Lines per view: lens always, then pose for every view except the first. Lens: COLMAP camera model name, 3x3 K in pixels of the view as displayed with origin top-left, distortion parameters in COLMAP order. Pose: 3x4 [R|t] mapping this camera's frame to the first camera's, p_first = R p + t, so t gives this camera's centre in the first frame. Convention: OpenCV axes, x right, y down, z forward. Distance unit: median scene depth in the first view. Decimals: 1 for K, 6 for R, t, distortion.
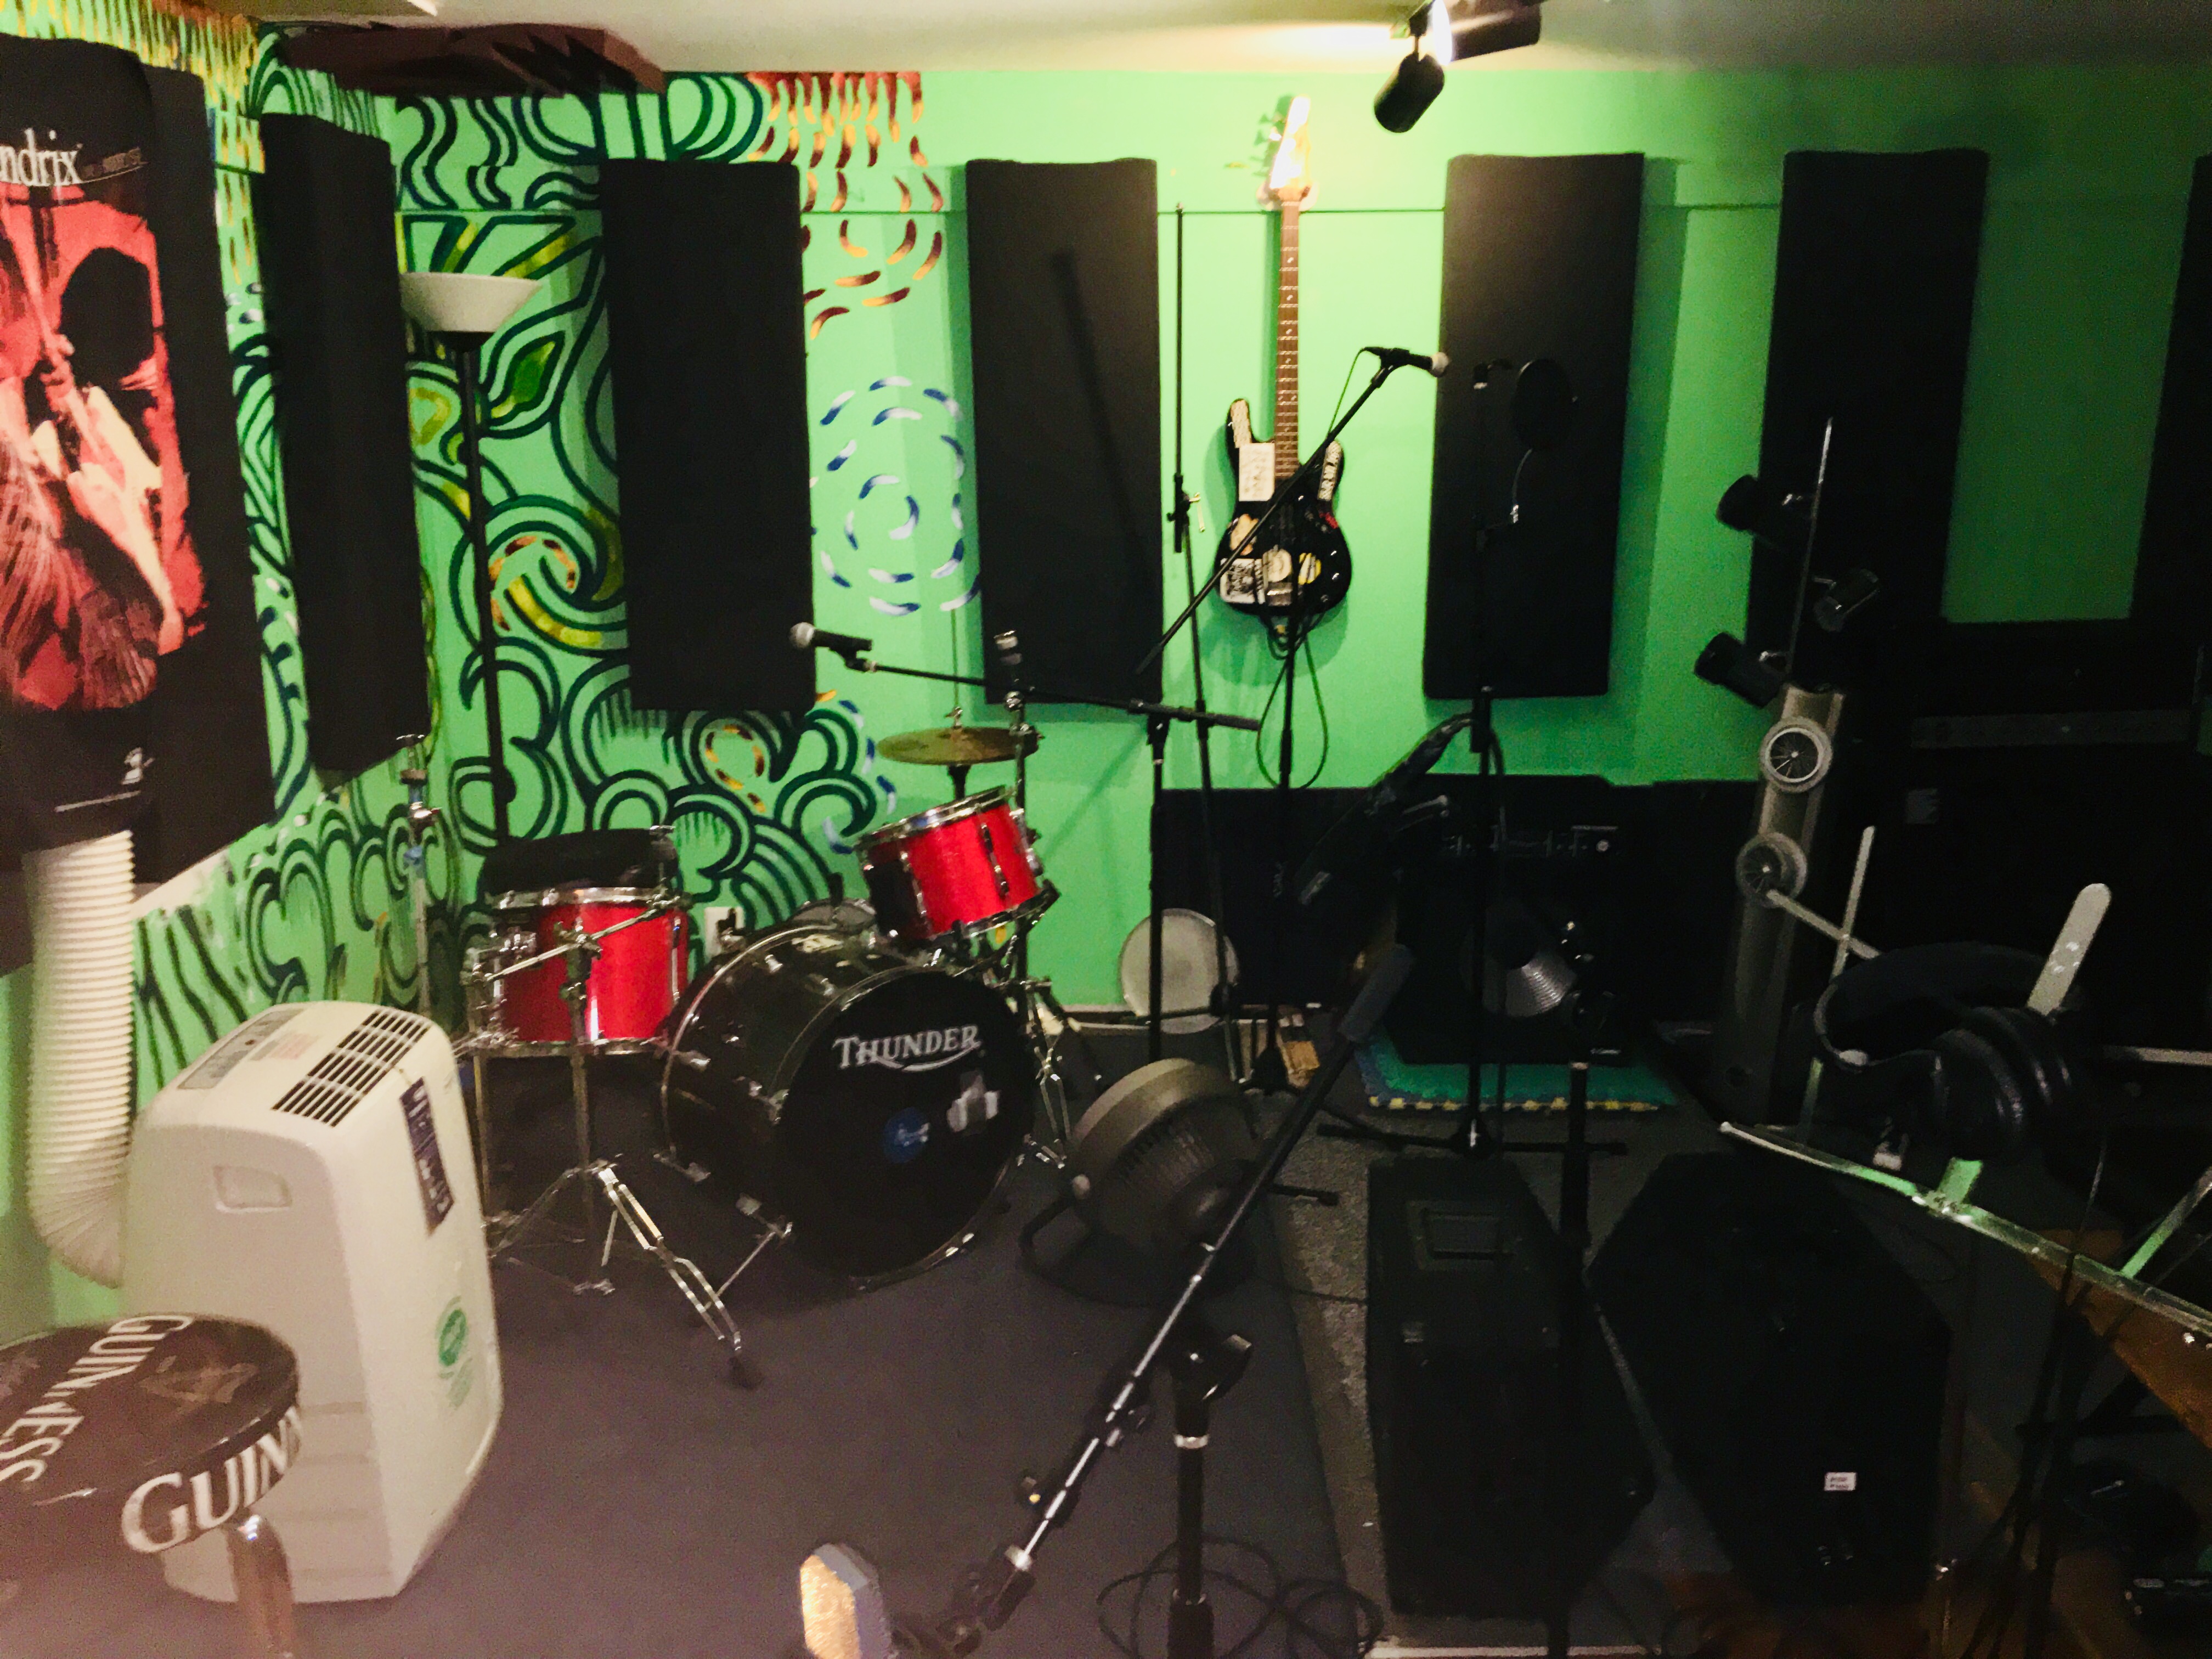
lens RADIAL K [[1884.1, 0, 1099.6], [0, 1884.1, 816.3], [0, 0, 1]] dist [0.101372, -0.135526]
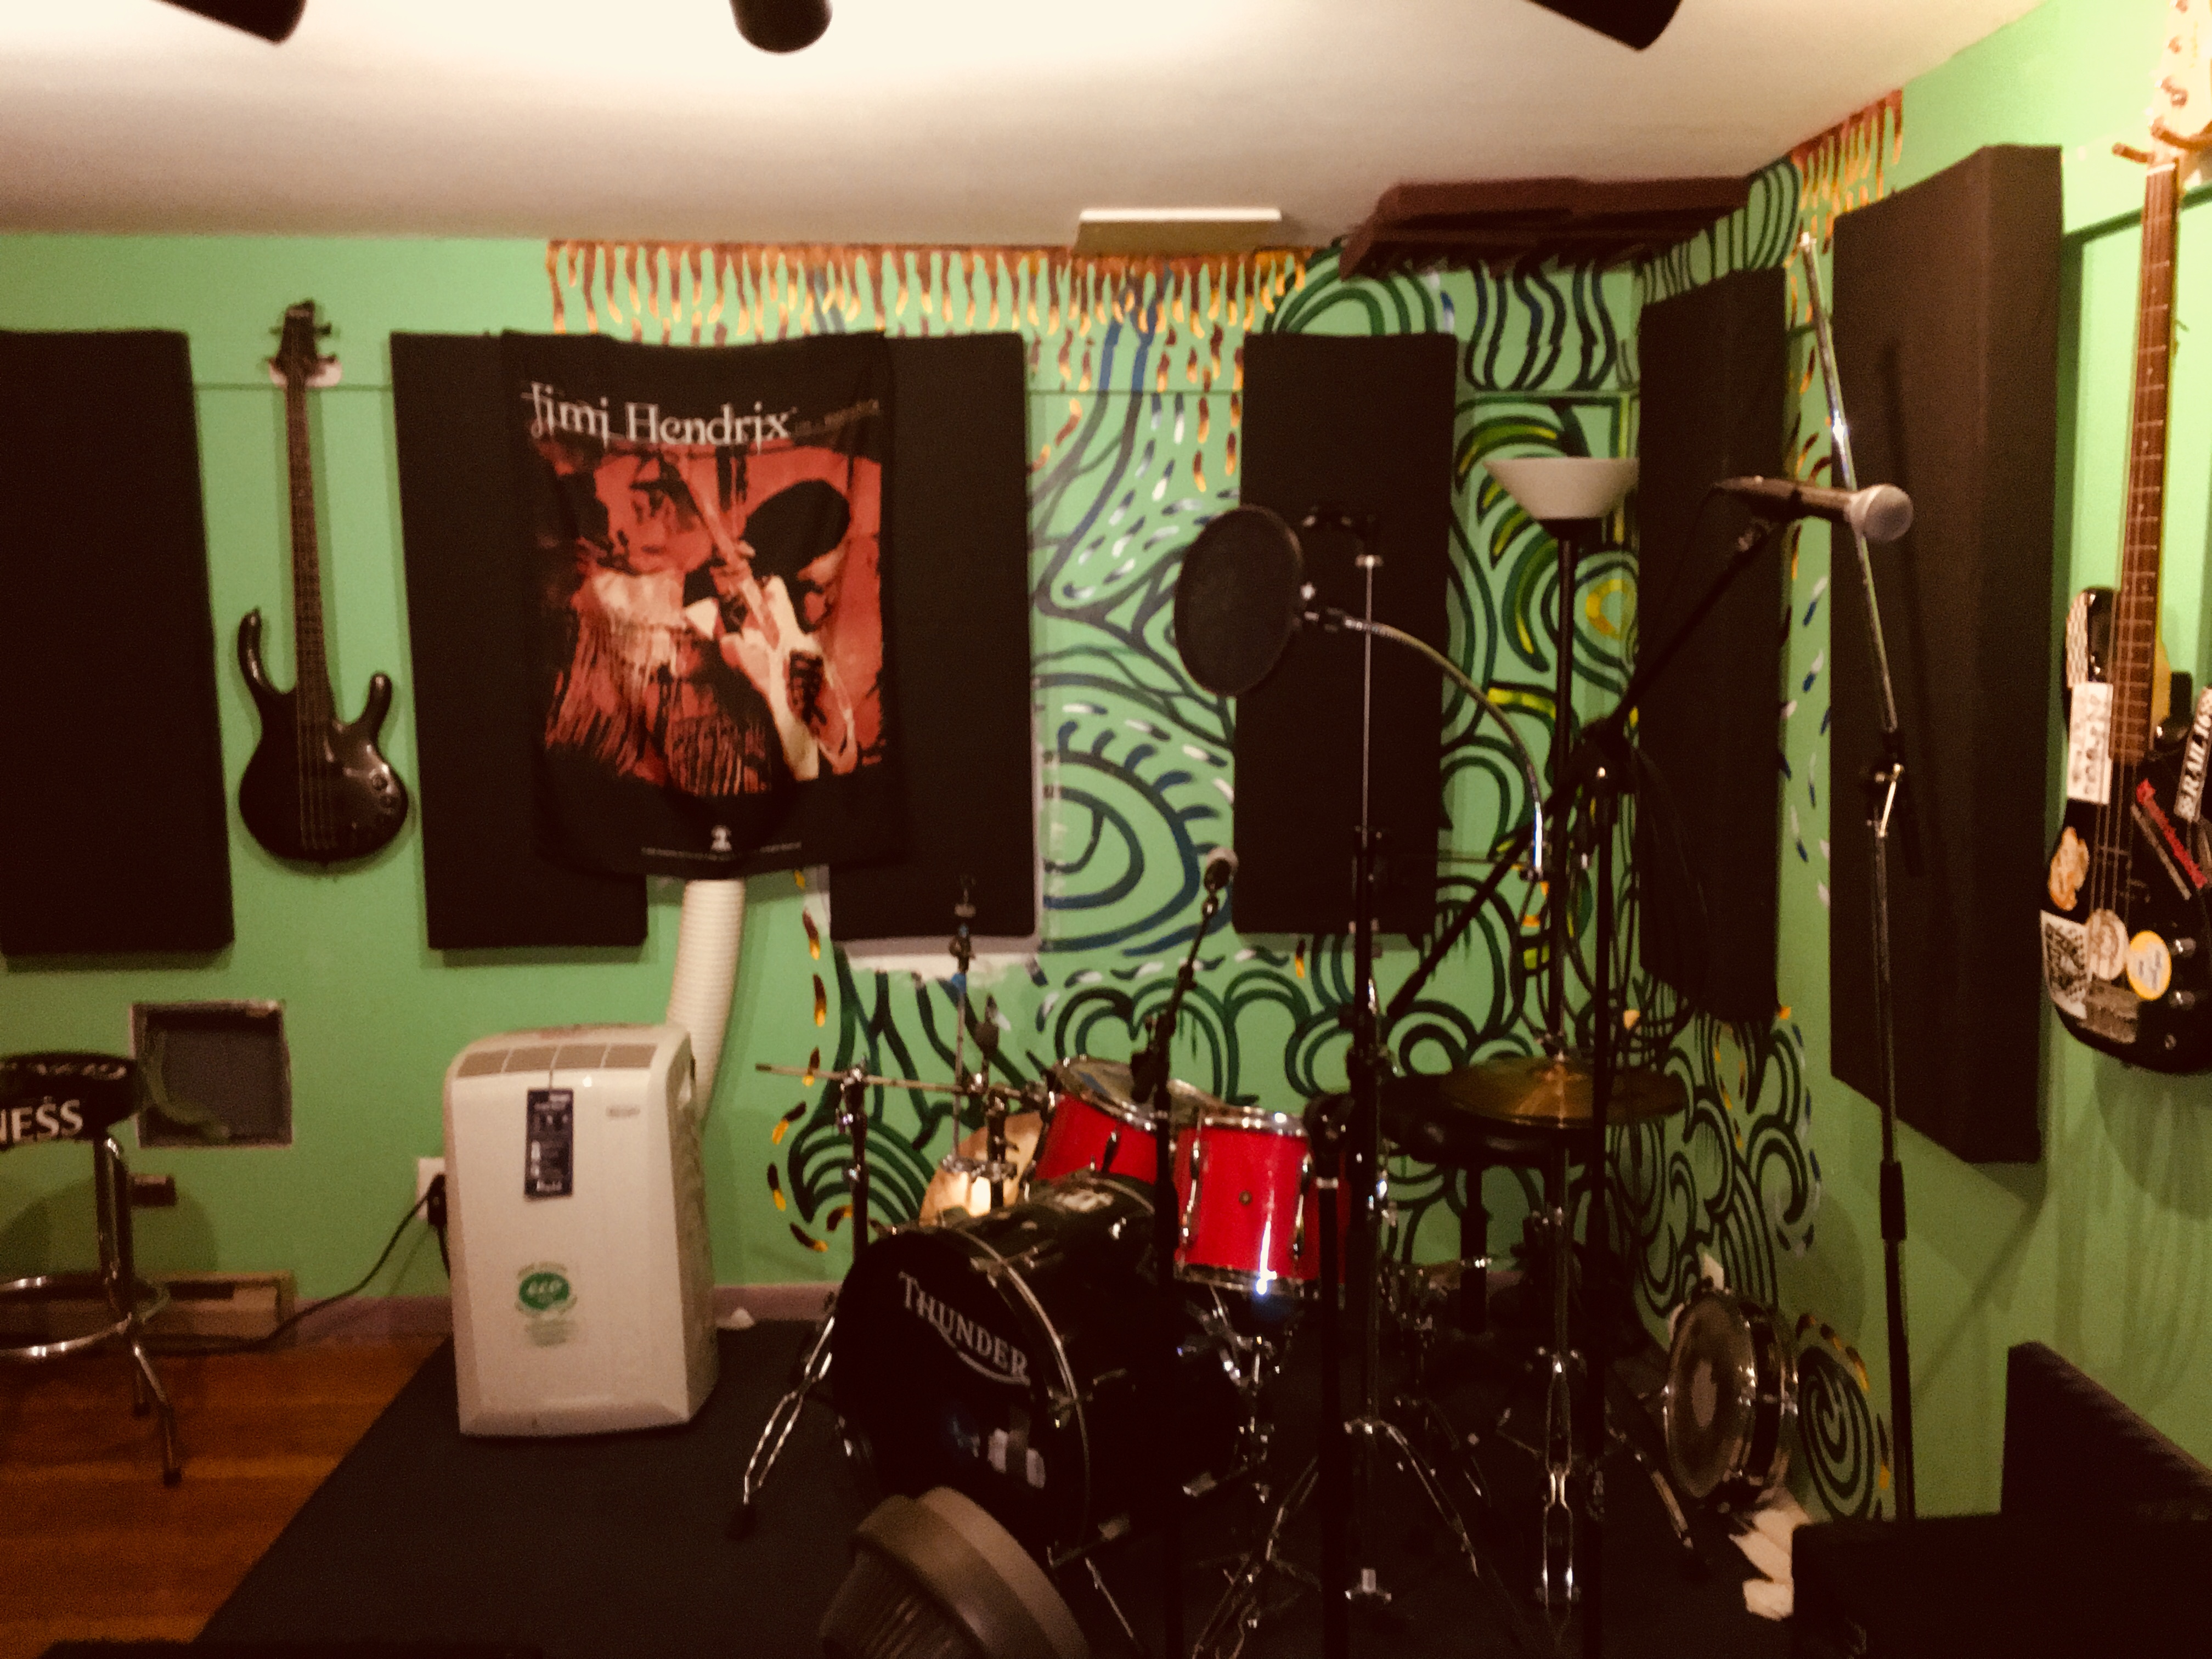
lens RADIAL K [[1884.1, 0, 1107.2], [0, 1884.1, 824.2], [0, 0, 1]] dist [0.101372, -0.135526]
pose [[0.024486, 0.127275, -0.991565, 0.556729], [-0.222625, 0.967650, 0.118708, -0.166188], [0.974597, 0.217841, 0.052028, 0.748638]]
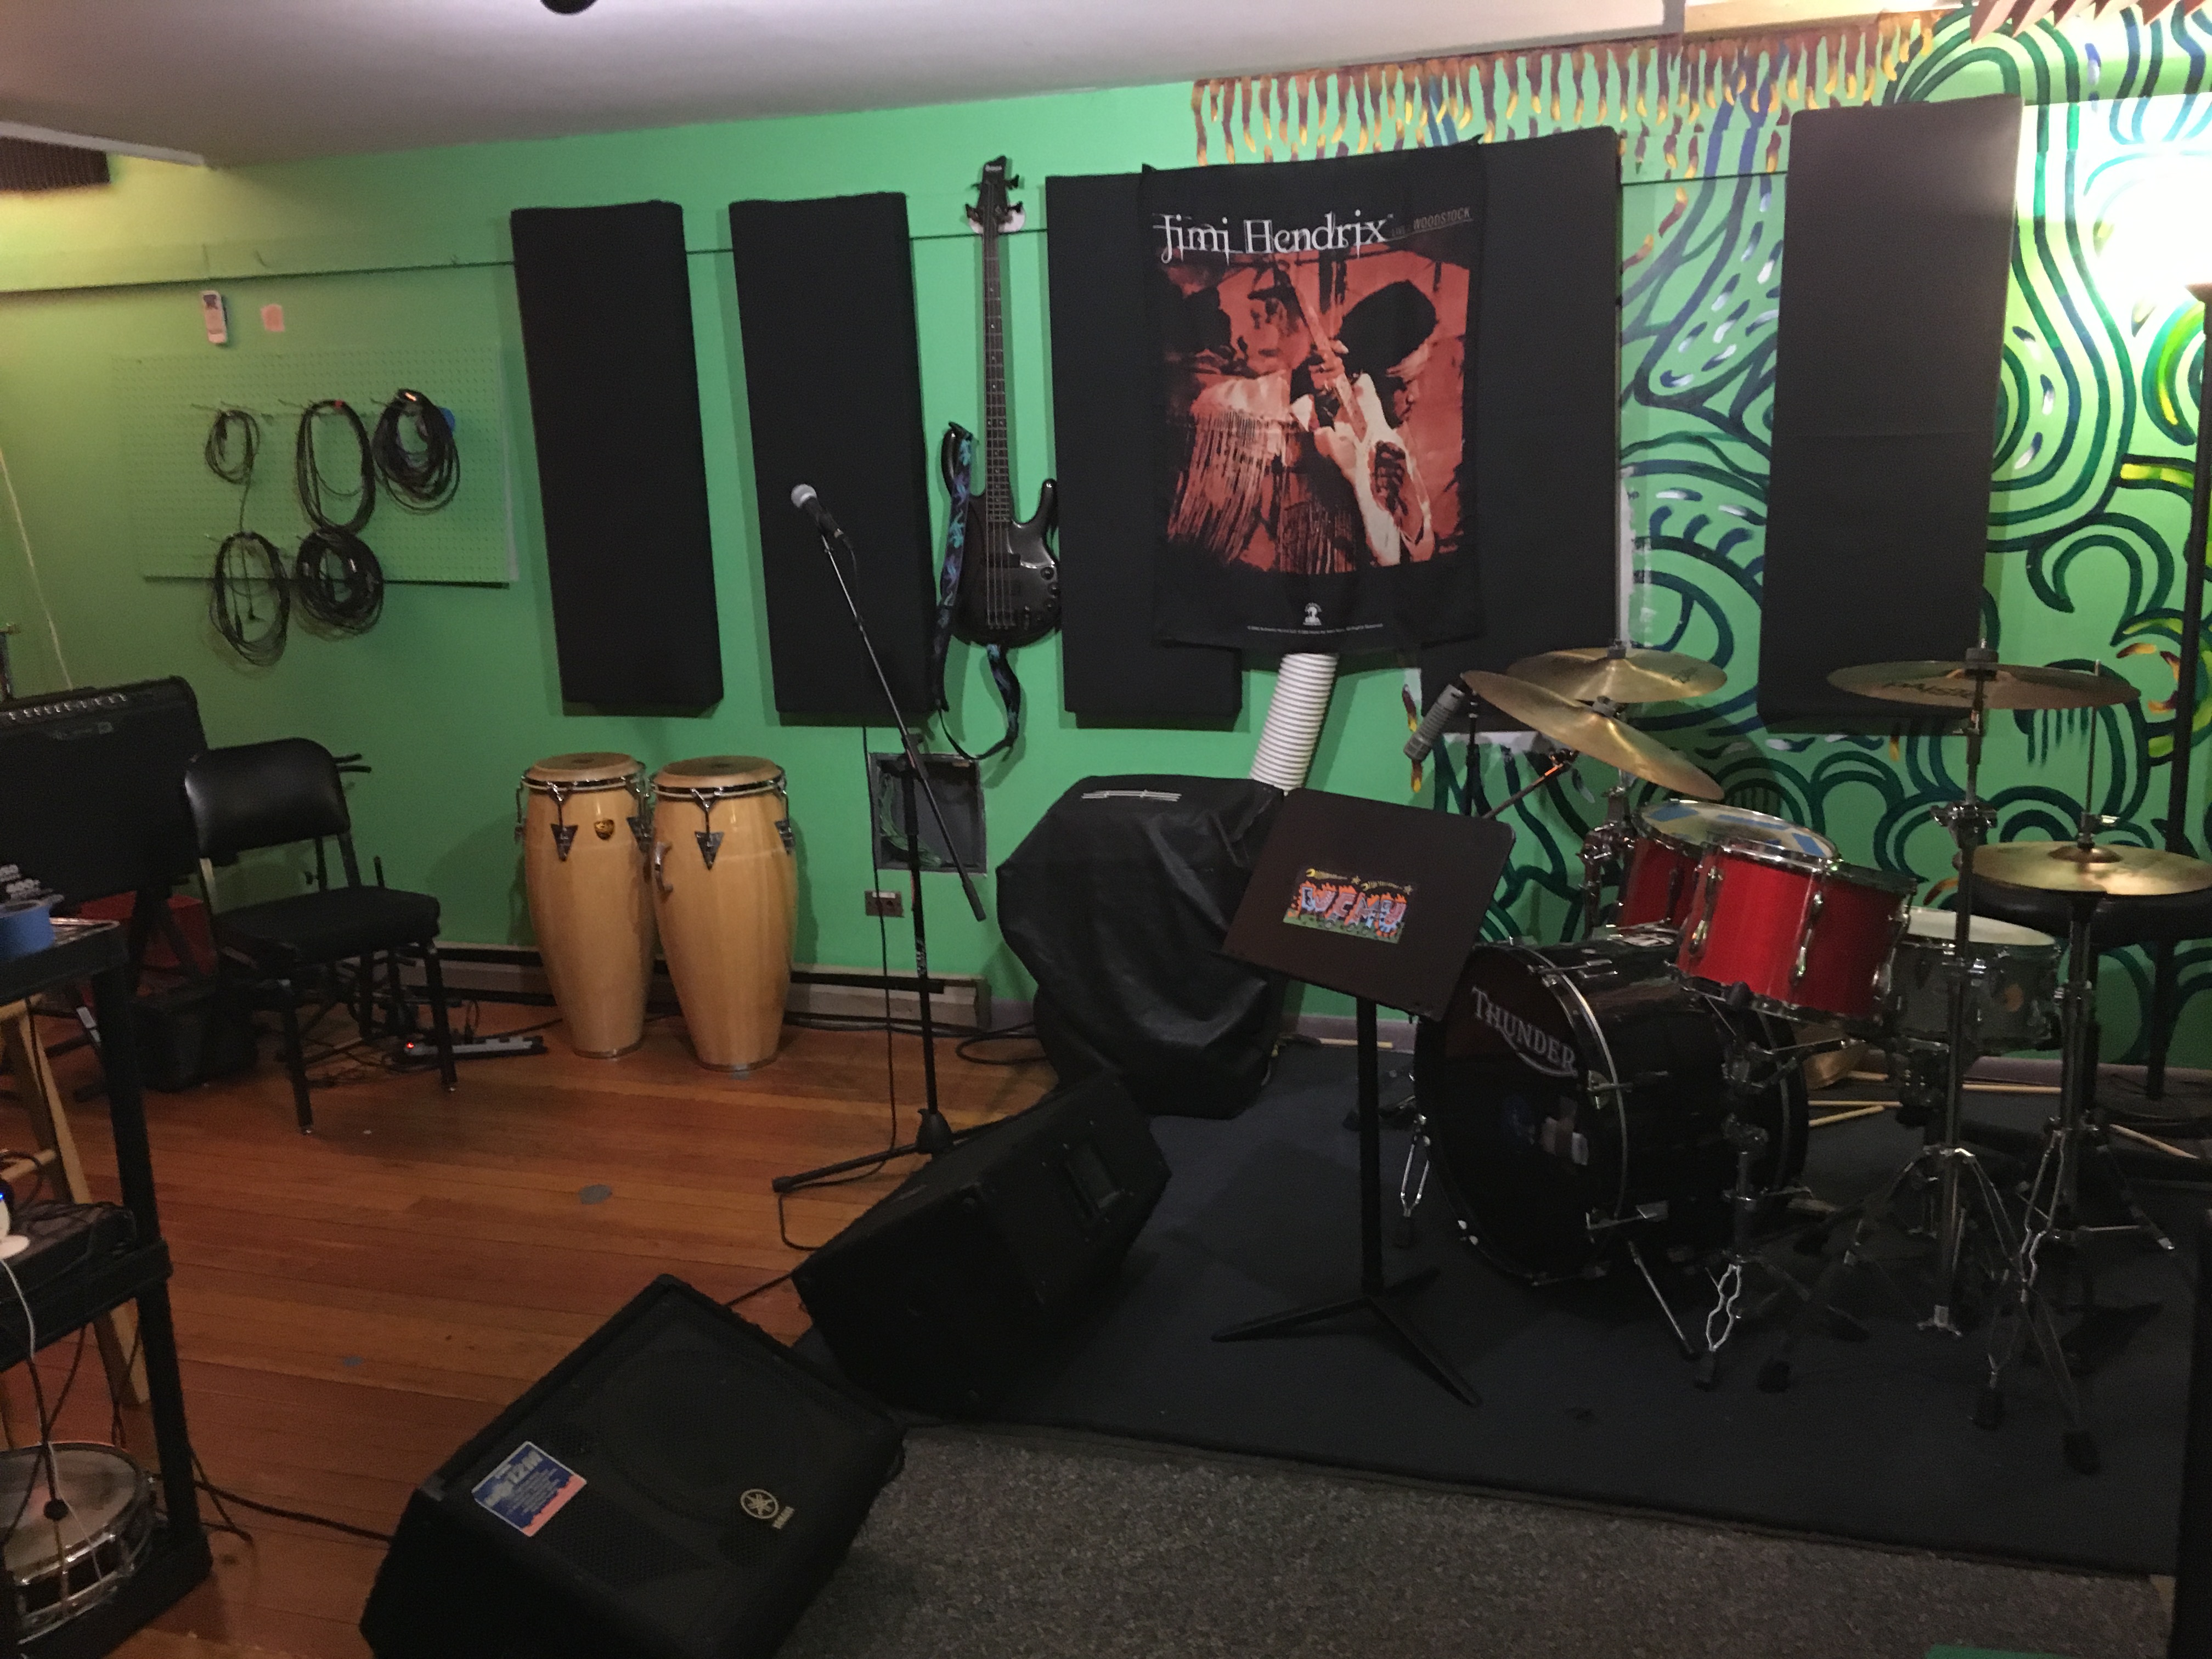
lens RADIAL K [[1884.1, 0, 1106.8], [0, 1884.1, 830.1], [0, 0, 1]] dist [0.101372, -0.135526]
pose [[-0.309913, 0.216972, -0.925677, 0.653774], [-0.177121, 0.943393, 0.280424, -0.168014], [0.934121, 0.250864, -0.253939, 0.790321]]
